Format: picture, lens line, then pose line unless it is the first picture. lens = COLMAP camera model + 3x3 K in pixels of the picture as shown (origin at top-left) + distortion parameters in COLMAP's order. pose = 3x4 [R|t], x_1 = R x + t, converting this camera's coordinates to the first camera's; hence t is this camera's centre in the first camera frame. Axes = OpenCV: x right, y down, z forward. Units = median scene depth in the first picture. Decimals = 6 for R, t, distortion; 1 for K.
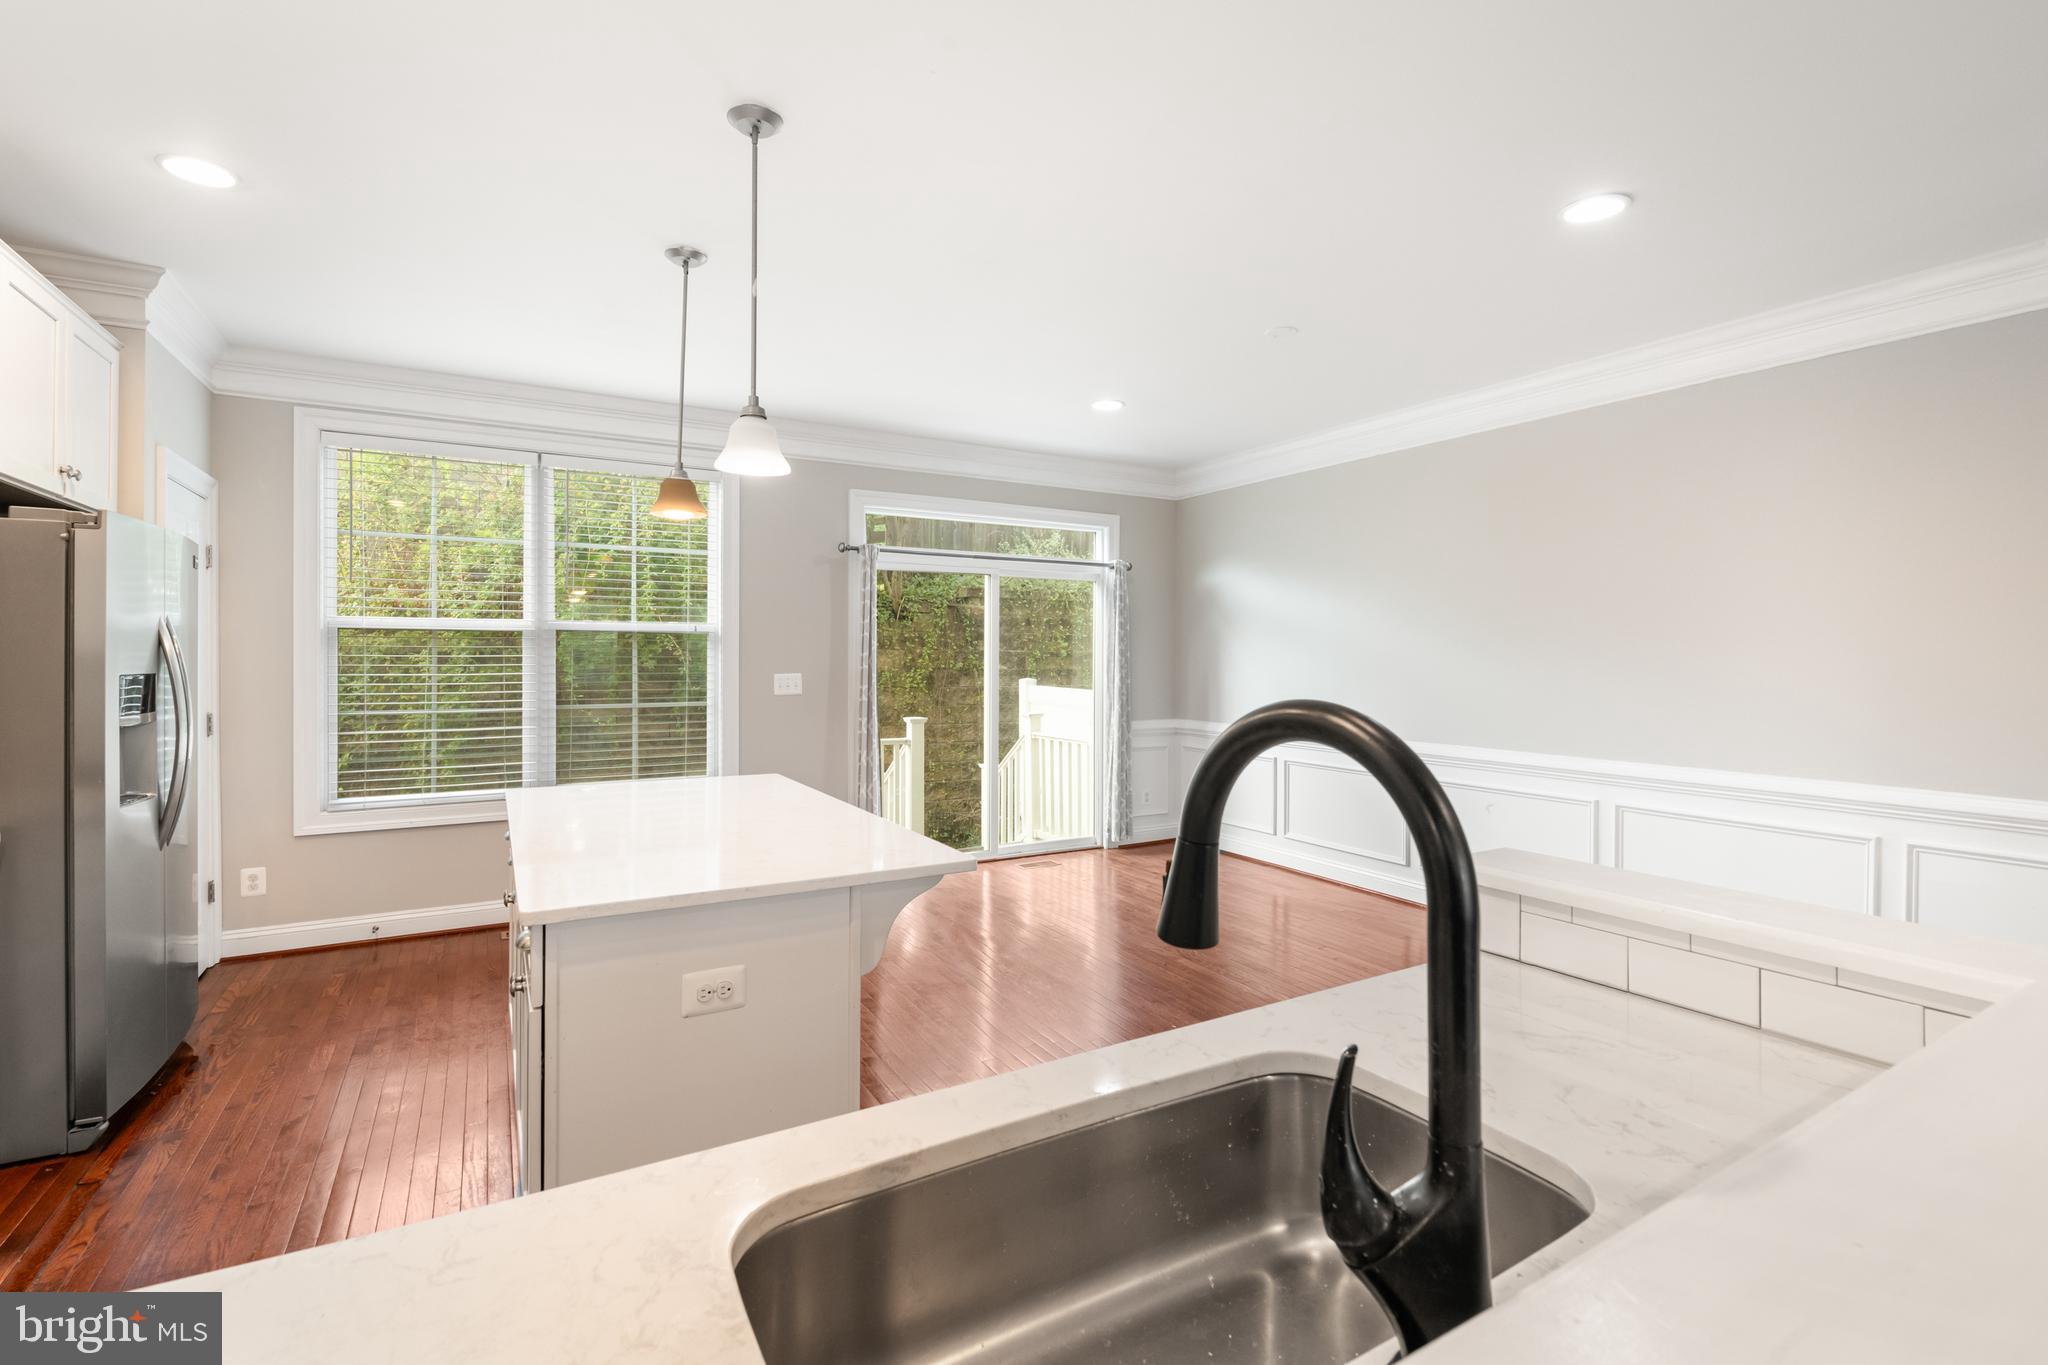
lens RADIAL K [[918.8, 0, 1017.6], [0, 918.8, 625.5], [0, 0, 1]] dist [-0.001694, -0.000569]
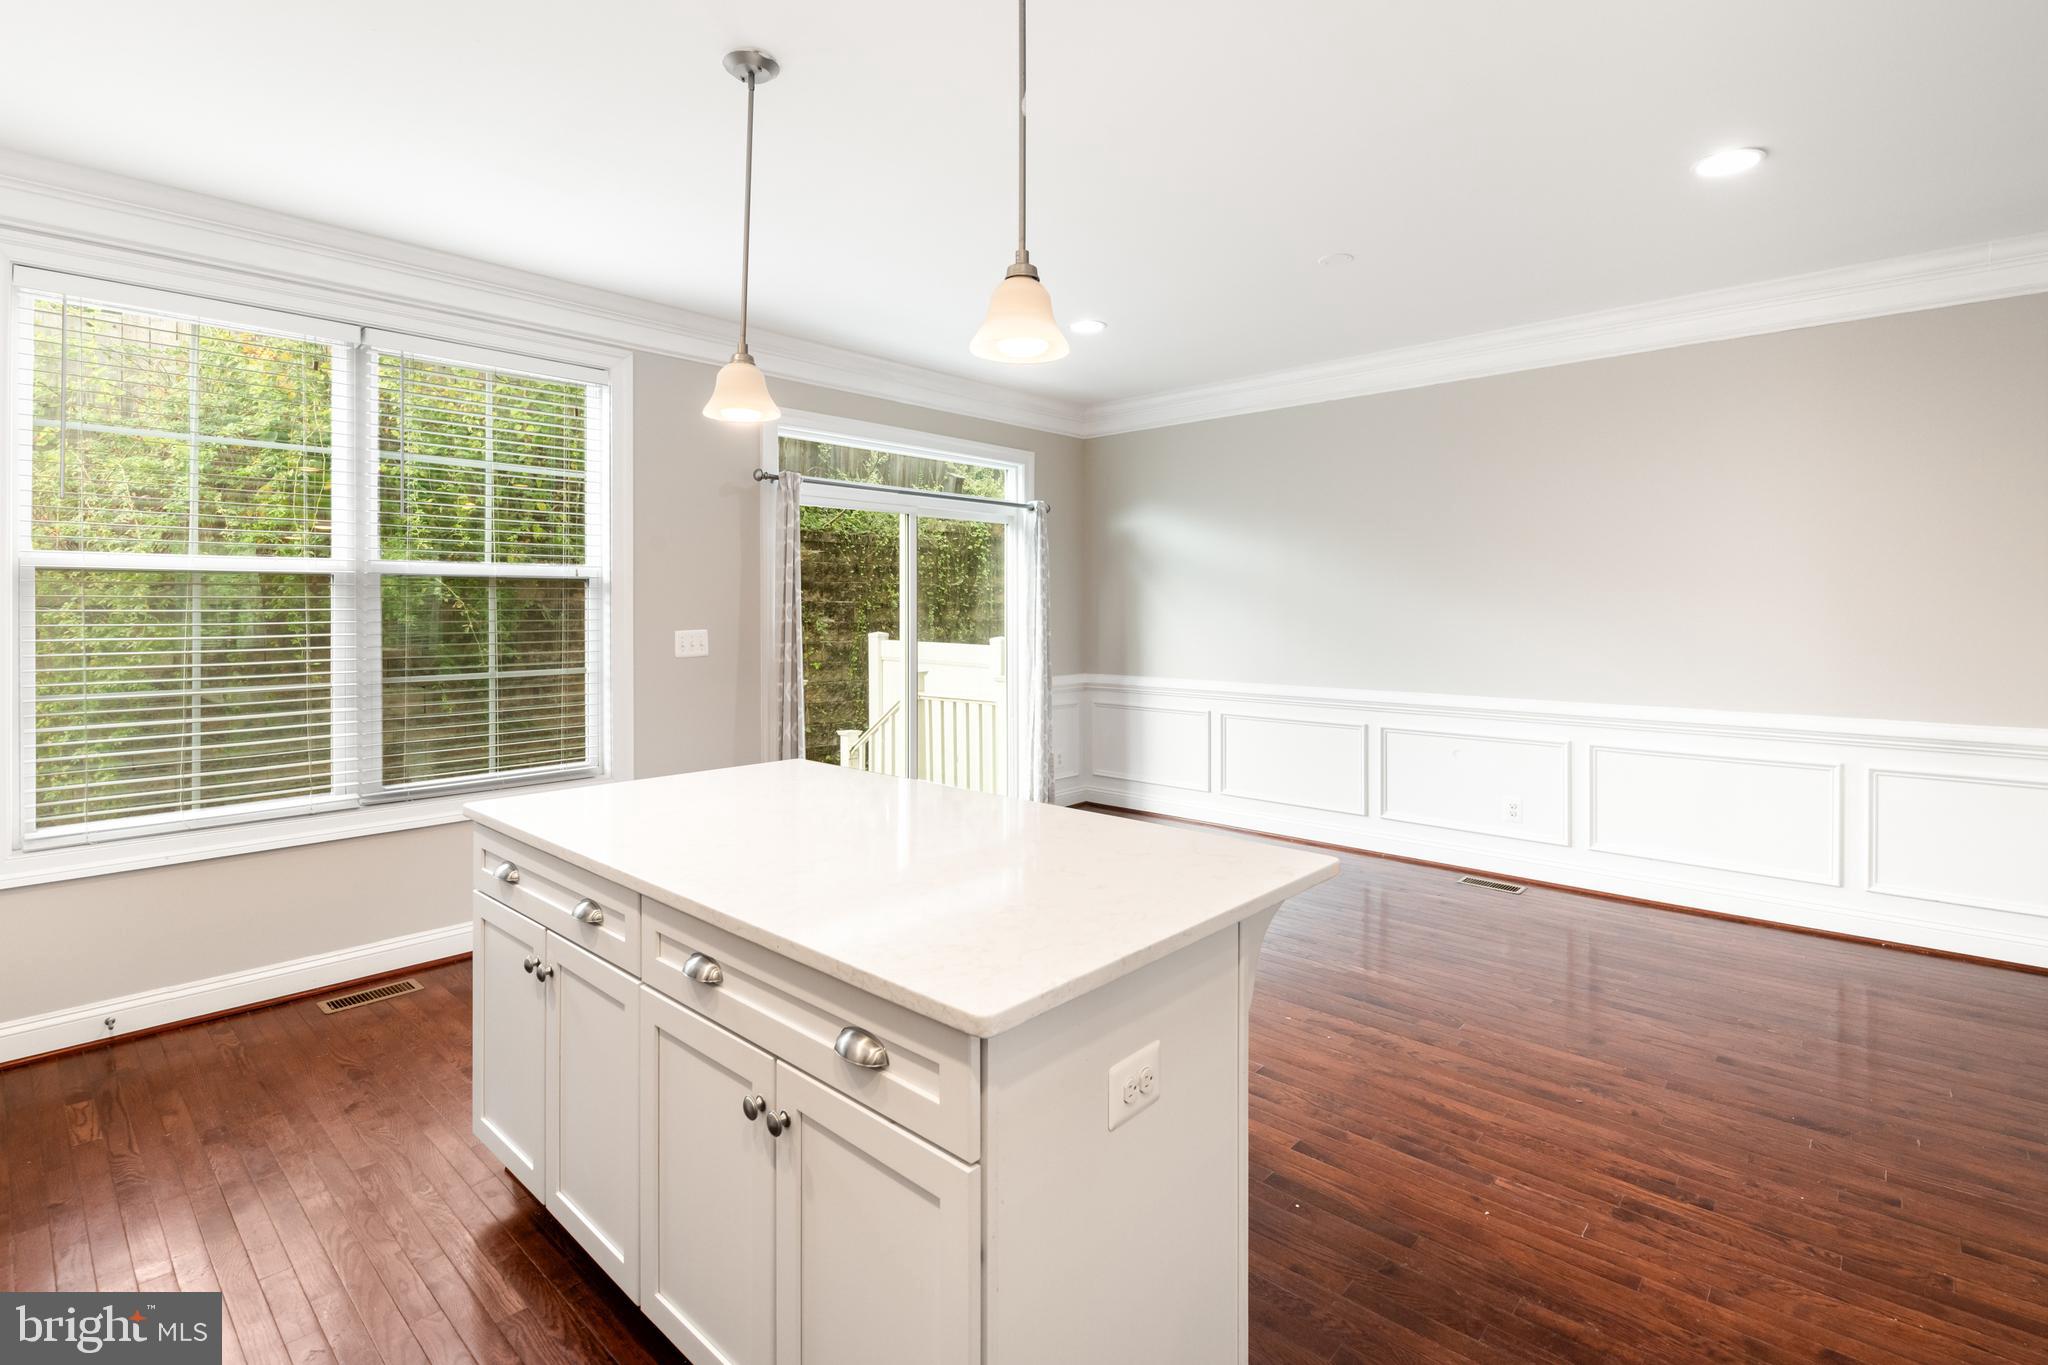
lens RADIAL K [[957.6, 0, 1027.2], [0, 957.6, 577.3], [0, 0, 1]] dist [0.003586, -0.006257]
pose [[0.954230, 0.003425, 0.299055, -0.233132], [-0.003872, 0.999992, 0.000903, 0.004846], [-0.299049, -0.002019, 0.954236, 0.123355]]
